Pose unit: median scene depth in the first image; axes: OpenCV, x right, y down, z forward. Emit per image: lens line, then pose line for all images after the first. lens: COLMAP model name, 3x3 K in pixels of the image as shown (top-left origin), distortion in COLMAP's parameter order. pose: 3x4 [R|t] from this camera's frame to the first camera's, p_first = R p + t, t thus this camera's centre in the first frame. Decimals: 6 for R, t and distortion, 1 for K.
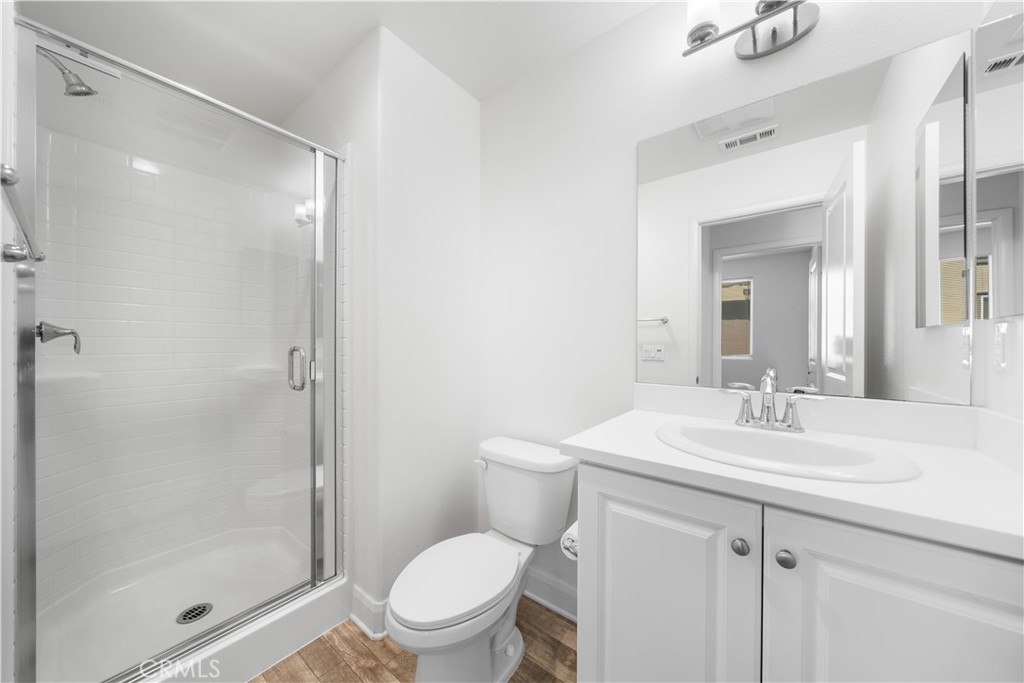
lens RADIAL K [[348.7, 0, 512.6], [0, 348.7, 342.3], [0, 0, 1]] dist [-0.007537, 0.000095]
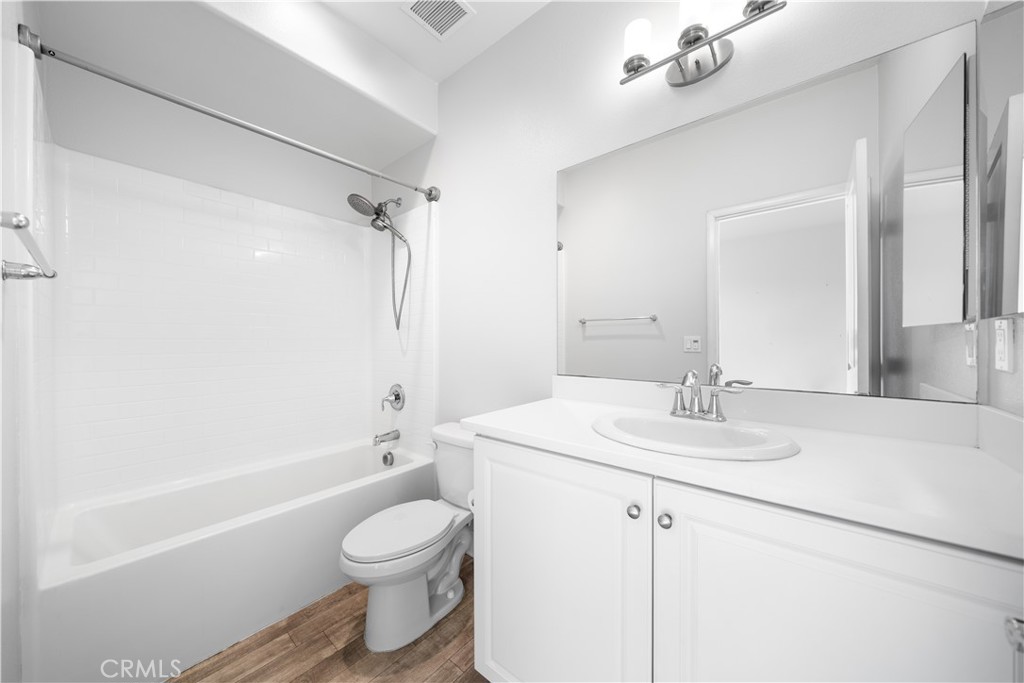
lens RADIAL K [[348.7, 0, 510.6], [0, 348.7, 345.1], [0, 0, 1]] dist [-0.007537, 0.000095]
pose [[0.999271, -0.000046, -0.038183, 0.198257], [0.000643, 0.999878, 0.015636, -0.006066], [0.038177, -0.015649, 0.999148, -0.155904]]
